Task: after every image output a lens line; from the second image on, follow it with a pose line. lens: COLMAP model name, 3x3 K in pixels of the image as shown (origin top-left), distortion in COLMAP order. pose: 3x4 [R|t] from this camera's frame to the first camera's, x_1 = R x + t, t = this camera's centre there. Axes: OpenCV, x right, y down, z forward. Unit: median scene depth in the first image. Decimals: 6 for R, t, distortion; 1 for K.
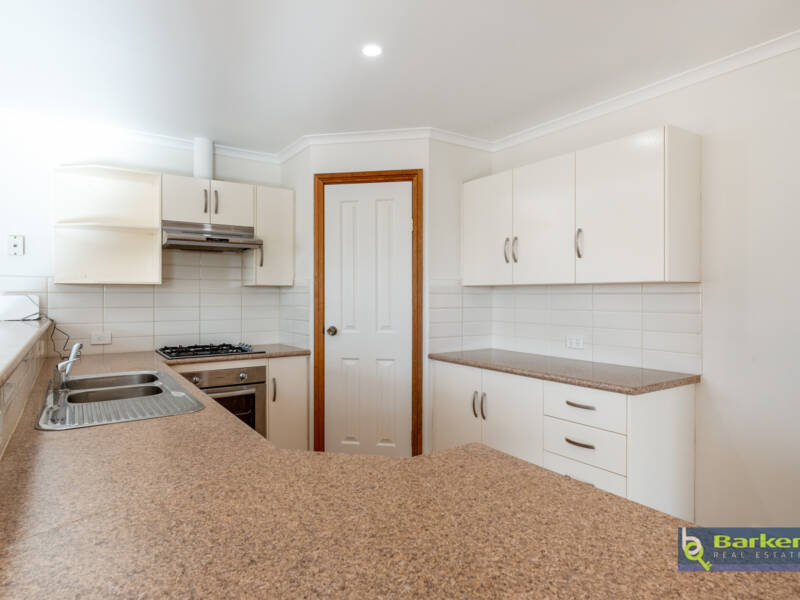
lens RADIAL K [[479.8, 0, 397.1], [0, 479.8, 295.6], [0, 0, 1]] dist [-0.016083, 0.000261]
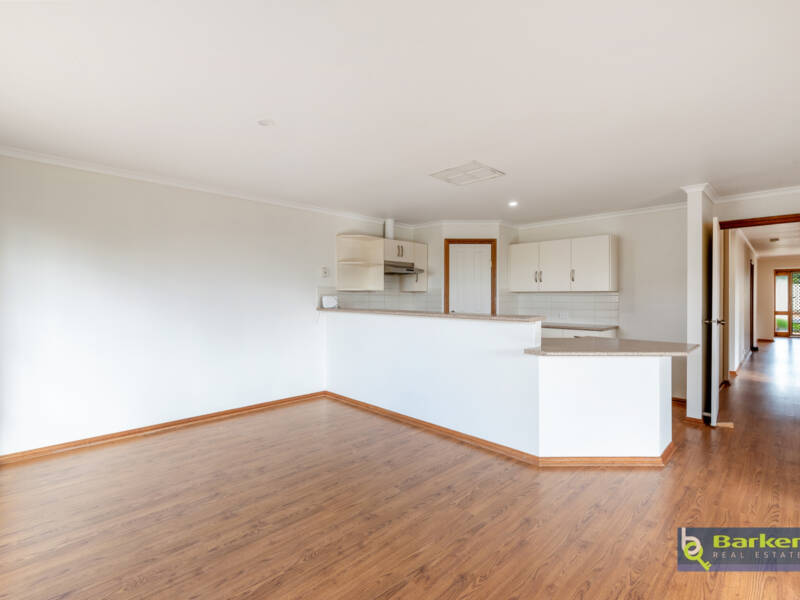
lens RADIAL K [[386.5, 0, 394.4], [0, 386.5, 299.4], [0, 0, 1]] dist [0.001467, 0.000600]
pose [[0.983722, 0.000472, 0.179697, -0.723088], [-0.001161, 0.999992, 0.003729, 0.008604], [-0.179694, -0.003876, 0.983715, -0.662295]]
